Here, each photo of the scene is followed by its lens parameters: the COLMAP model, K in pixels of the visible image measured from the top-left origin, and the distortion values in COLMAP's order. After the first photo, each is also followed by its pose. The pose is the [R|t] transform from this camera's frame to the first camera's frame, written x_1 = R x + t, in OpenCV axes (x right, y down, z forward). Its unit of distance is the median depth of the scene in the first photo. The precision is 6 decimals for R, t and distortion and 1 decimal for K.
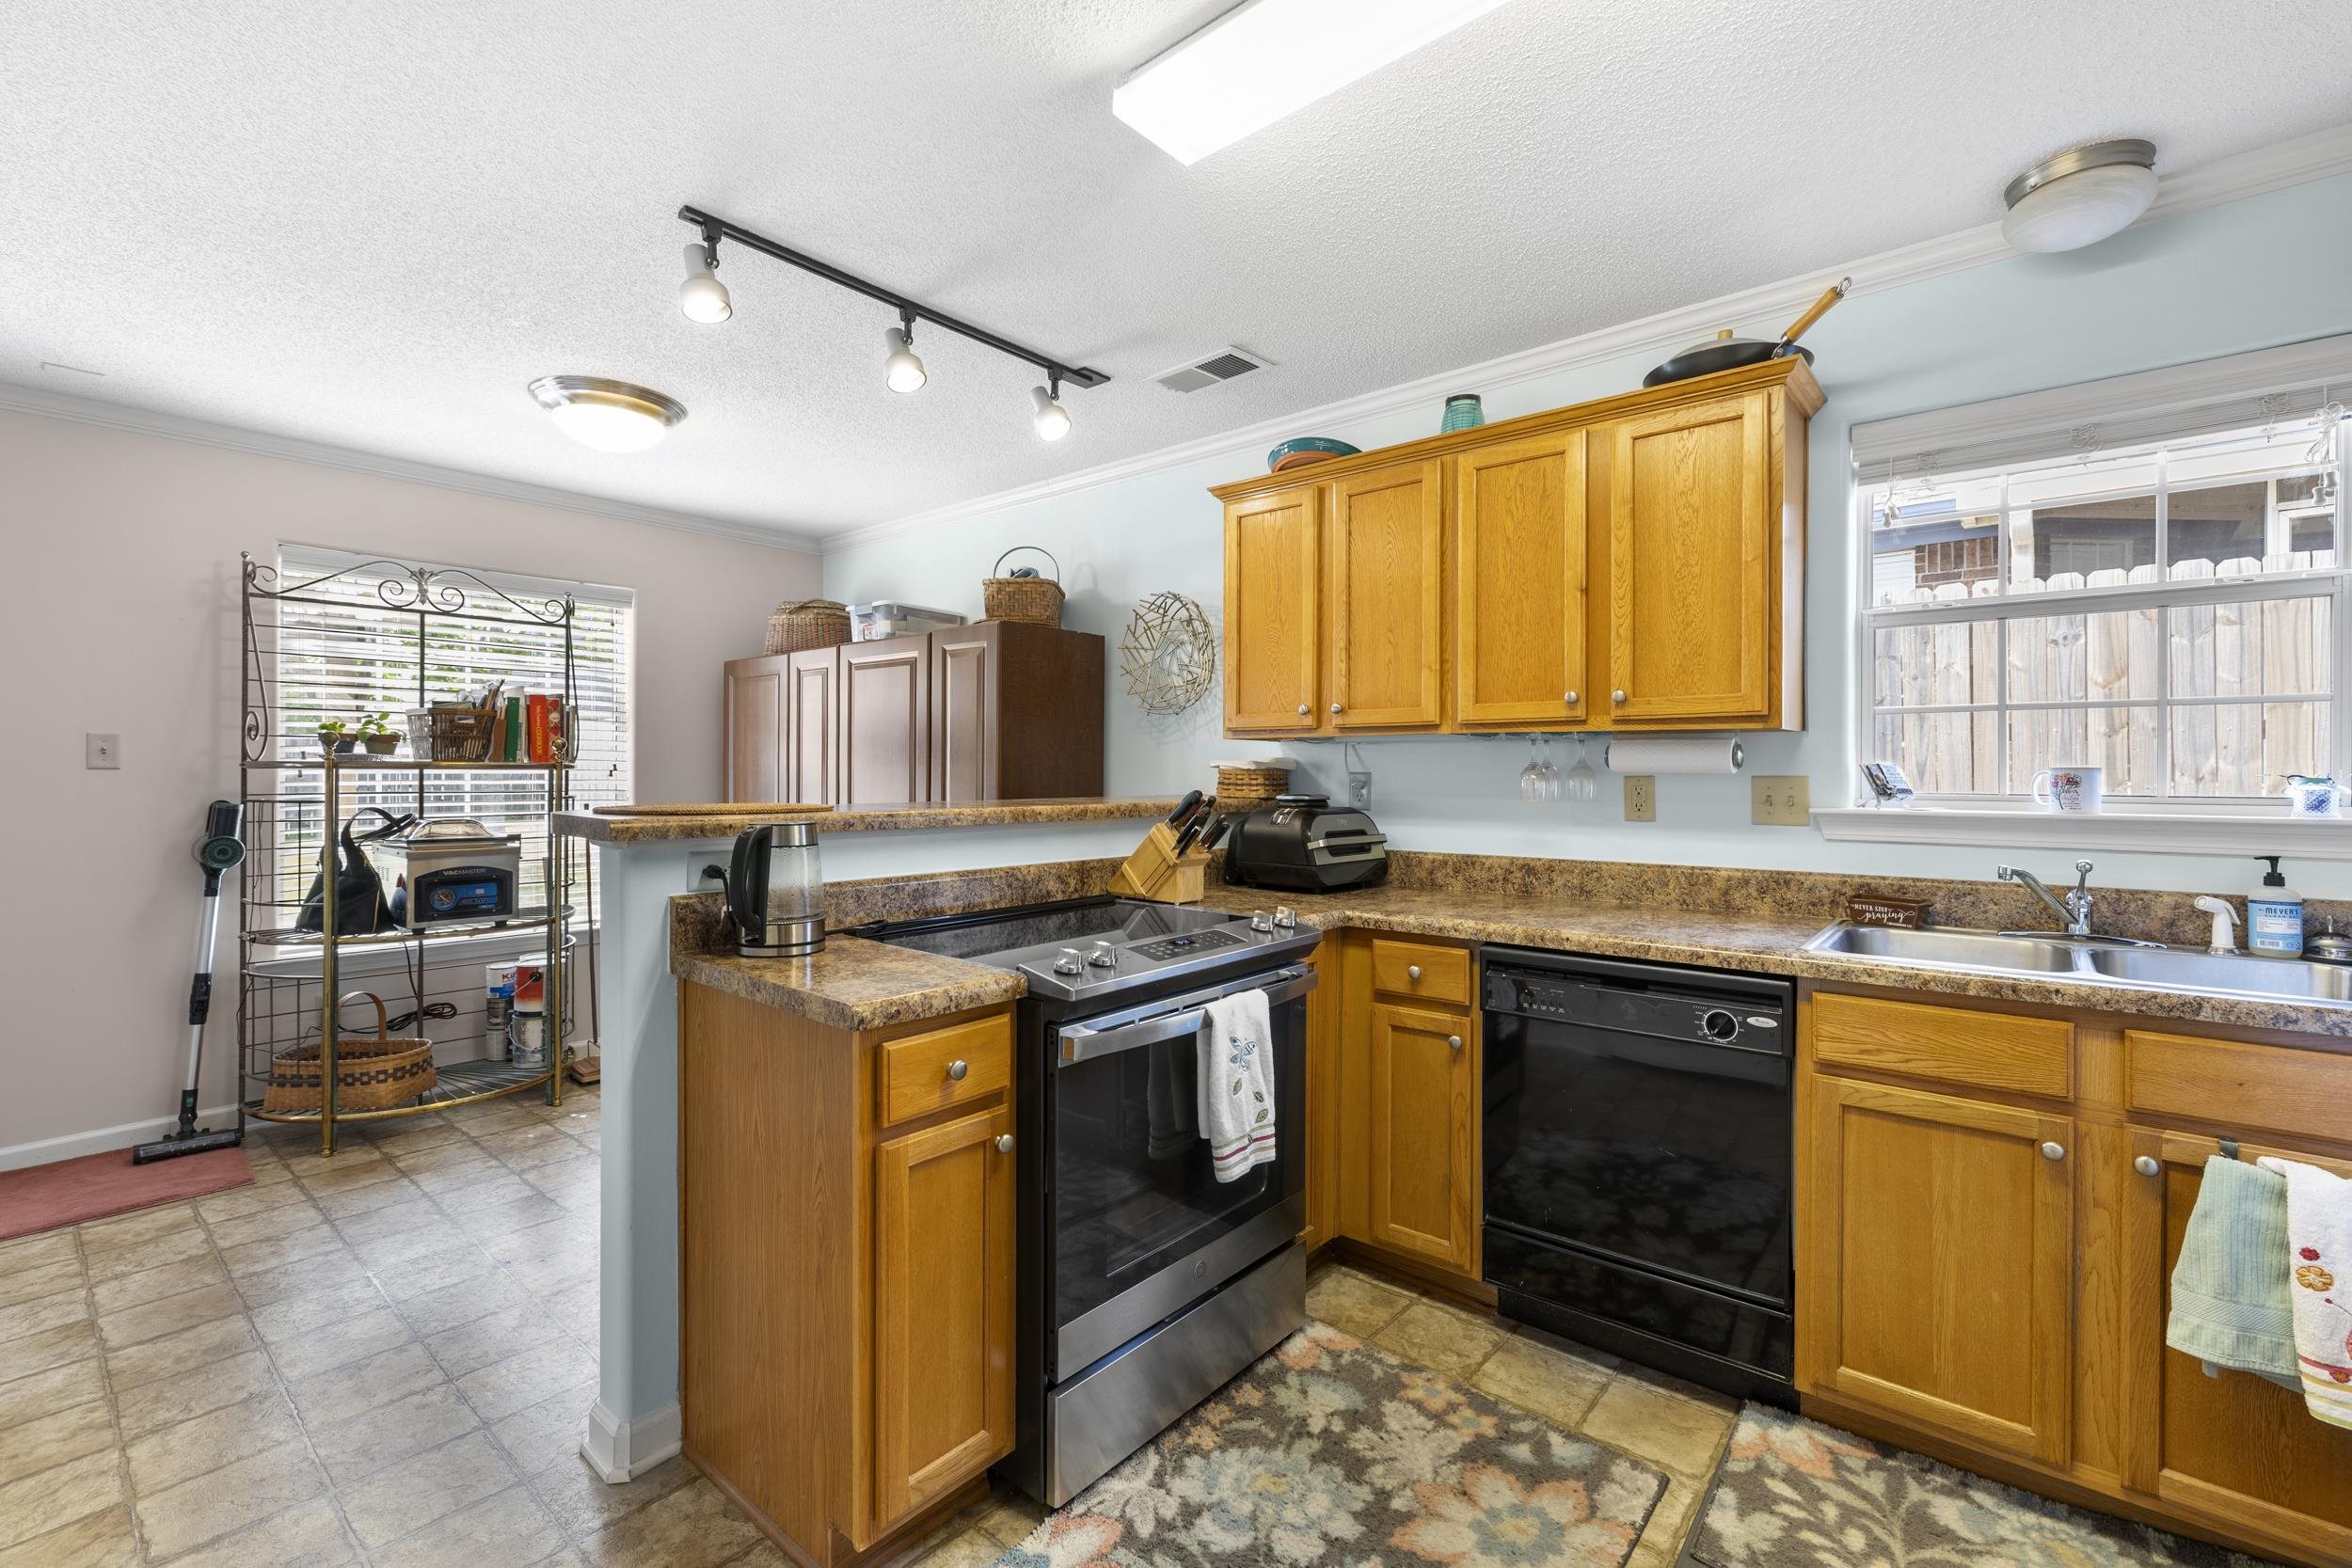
lens RADIAL K [[1011.2, 0, 1170.5], [0, 1011.2, 765.8], [0, 0, 1]] dist [0.001867, 0.000474]
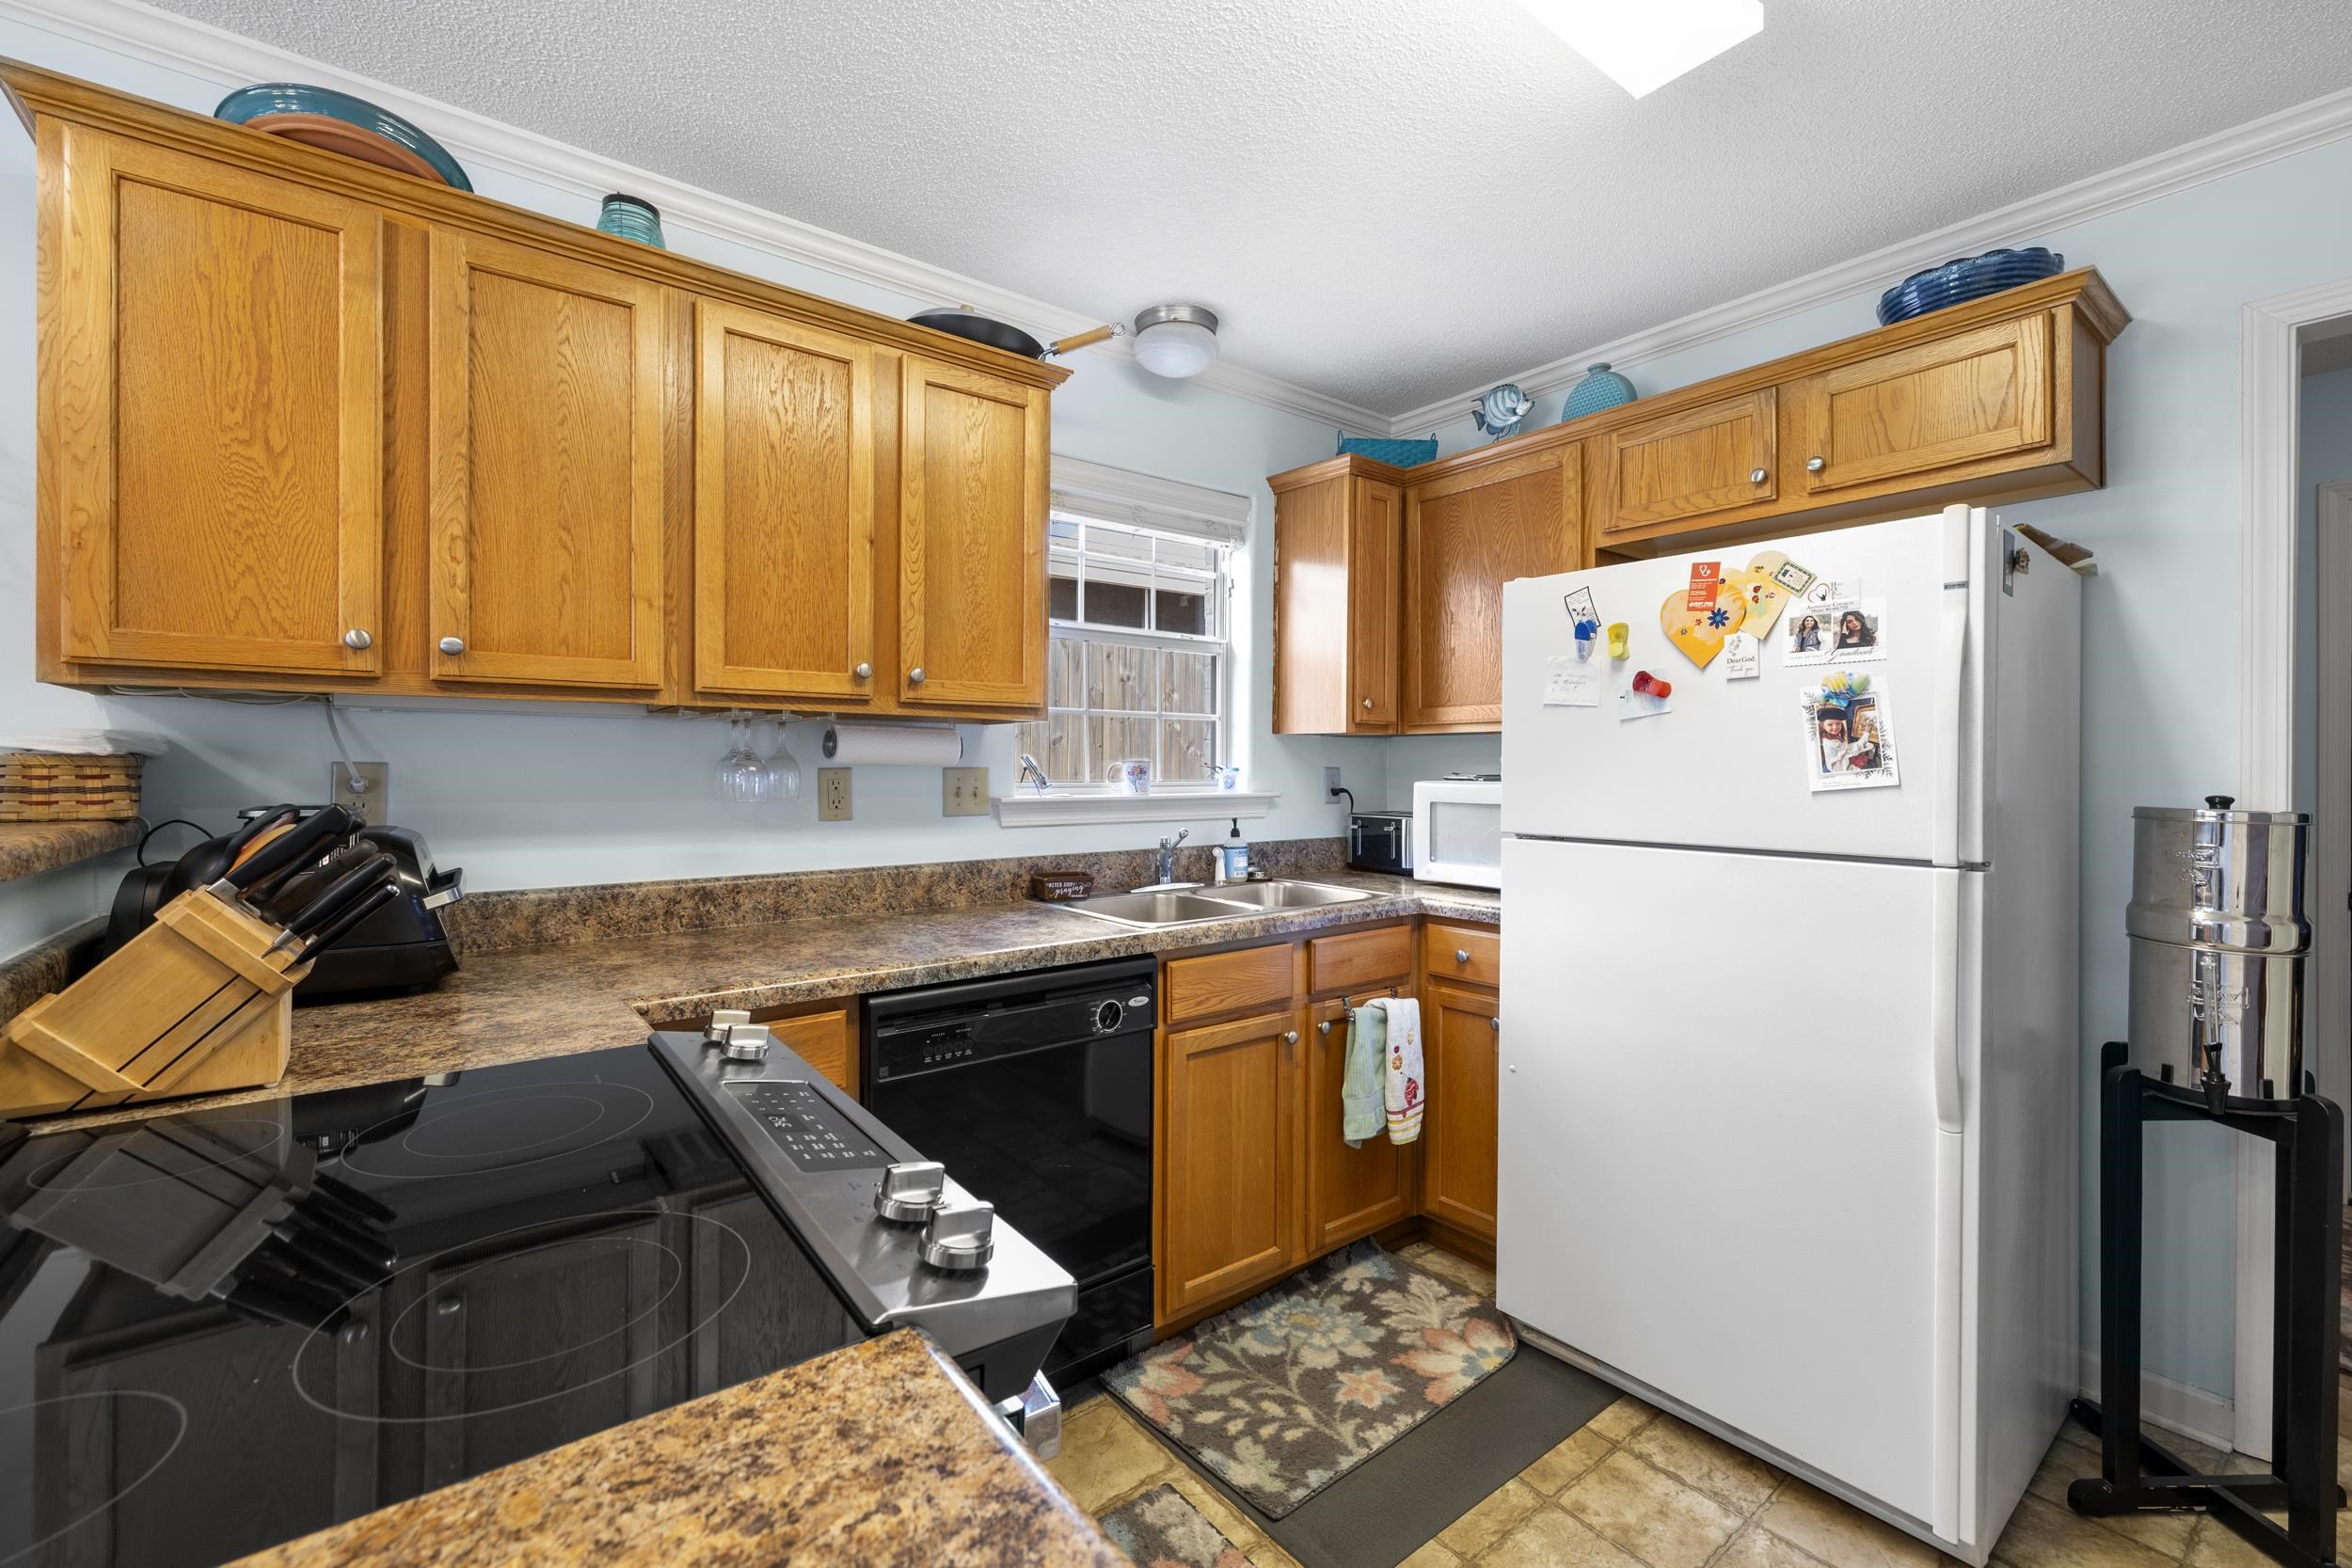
lens RADIAL K [[990.3, 0, 1178.0], [0, 990.3, 765.3], [0, 0, 1]] dist [-0.000258, 0.000190]
pose [[0.200907, 0.000749, 0.979610, -0.348666], [-0.007727, 0.999970, 0.000820, 0.005730], [-0.979580, -0.007734, 0.200907, 0.631423]]
